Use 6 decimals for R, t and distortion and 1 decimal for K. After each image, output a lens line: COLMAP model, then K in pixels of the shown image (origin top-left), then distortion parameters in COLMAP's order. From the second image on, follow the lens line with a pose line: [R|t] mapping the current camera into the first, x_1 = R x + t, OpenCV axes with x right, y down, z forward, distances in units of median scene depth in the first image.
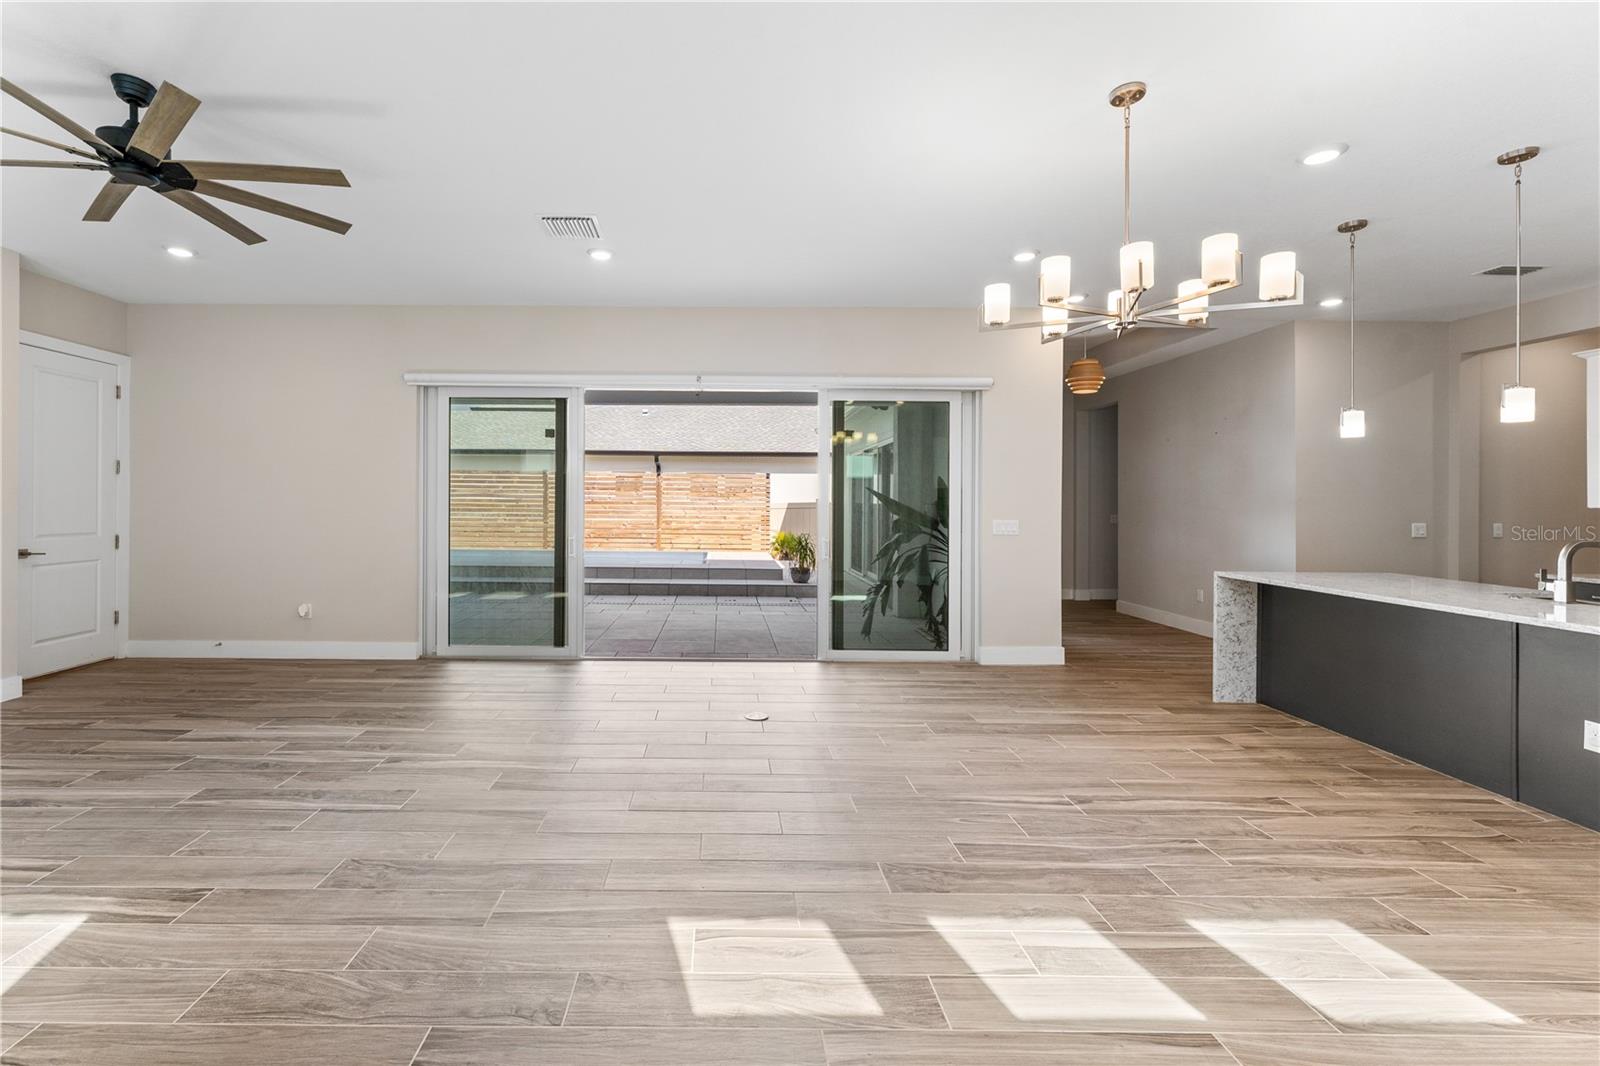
lens RADIAL K [[673.3, 0, 719.1], [0, 673.3, 500.0], [0, 0, 1]] dist [0.000685, 0.000012]
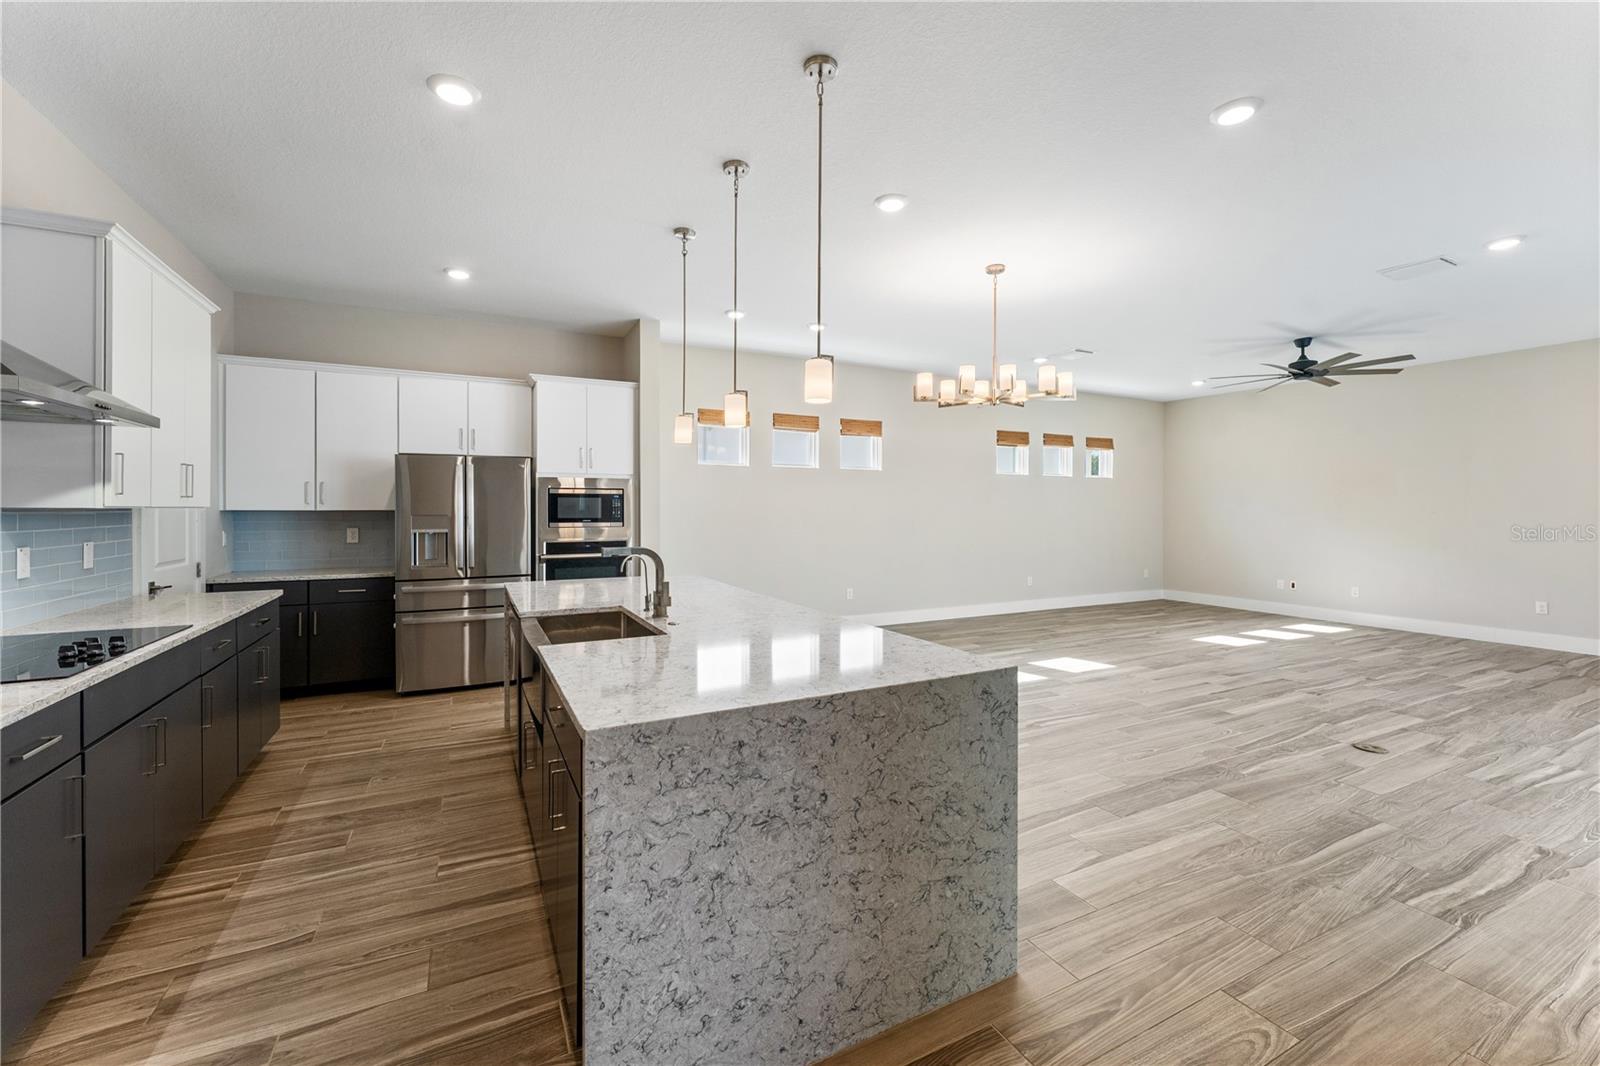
lens RADIAL K [[647.8, 0, 796.4], [0, 647.8, 513.0], [0, 0, 1]] dist [-0.001483, 0.000049]
pose [[-0.889484, -0.007406, -0.456906, 1.417926], [-0.008426, 0.999964, 0.000196, 0.013200], [0.456888, 0.004024, -0.889515, 1.759319]]
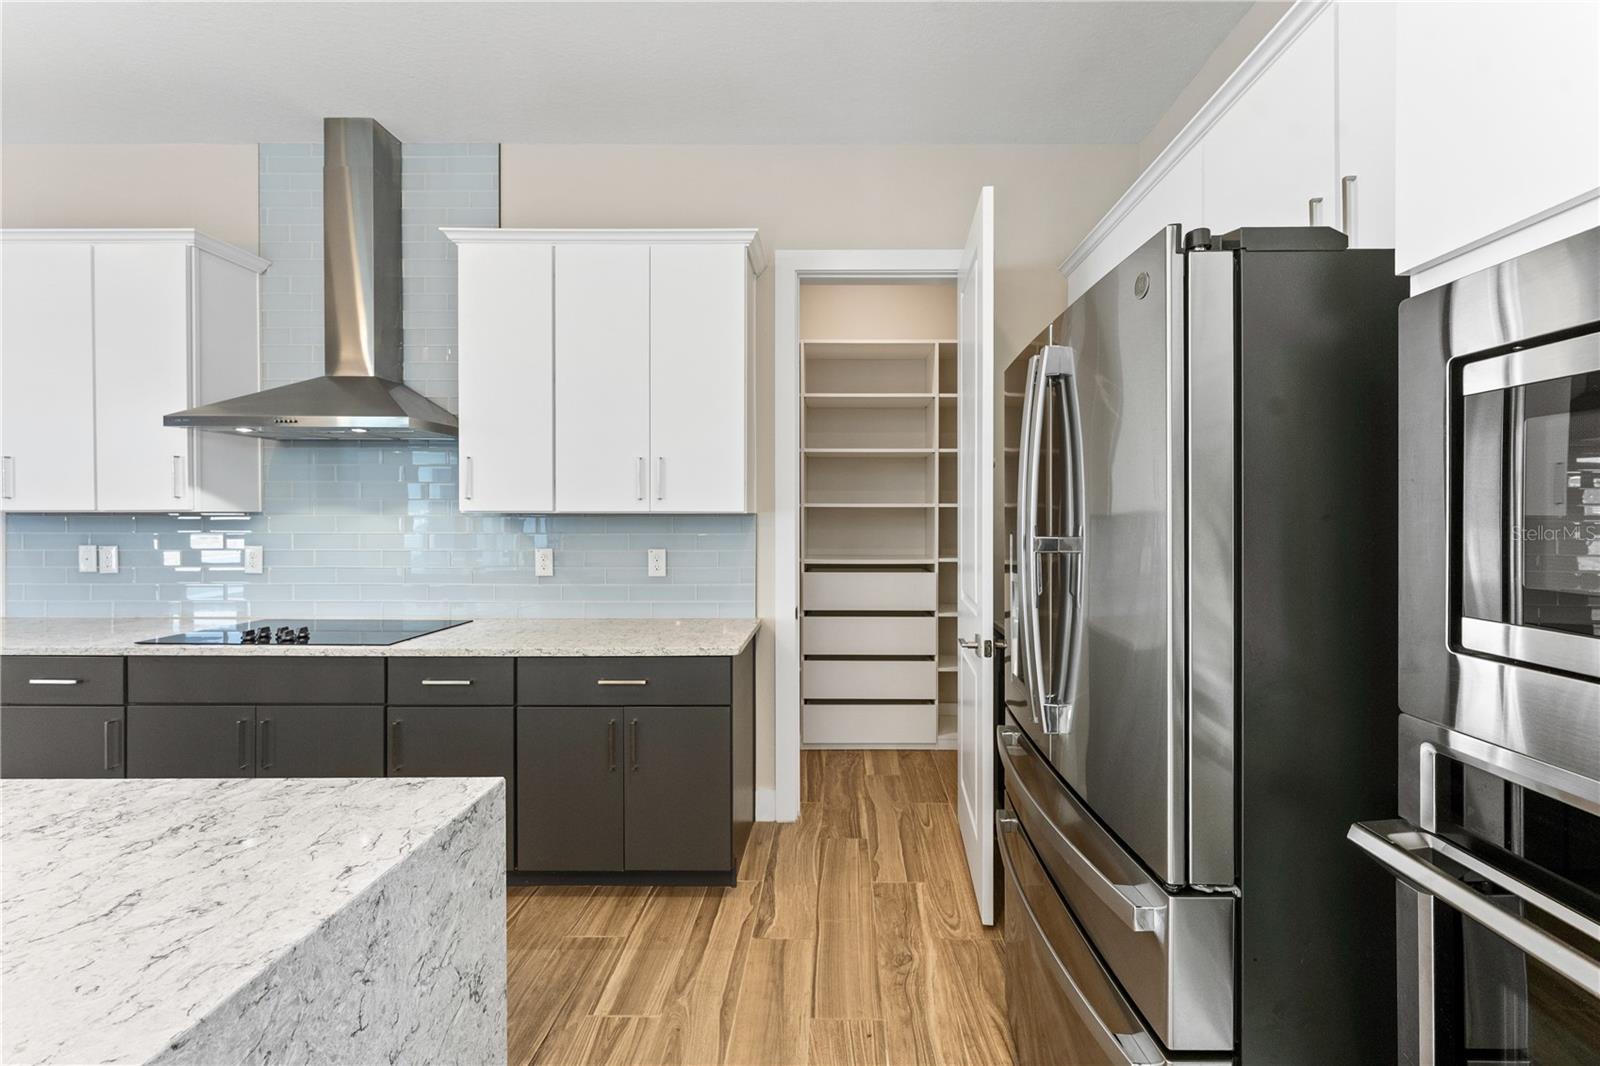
lens RADIAL K [[653.4, 0, 838.4], [0, 653.4, 516.2], [0, 0, 1]] dist [-0.000666, -0.000179]
pose [[-0.005516, -0.011266, 0.999921, 1.022393], [-0.004028, 0.999929, 0.011244, 0.008132], [-0.999977, -0.003965, -0.005561, 0.303040]]
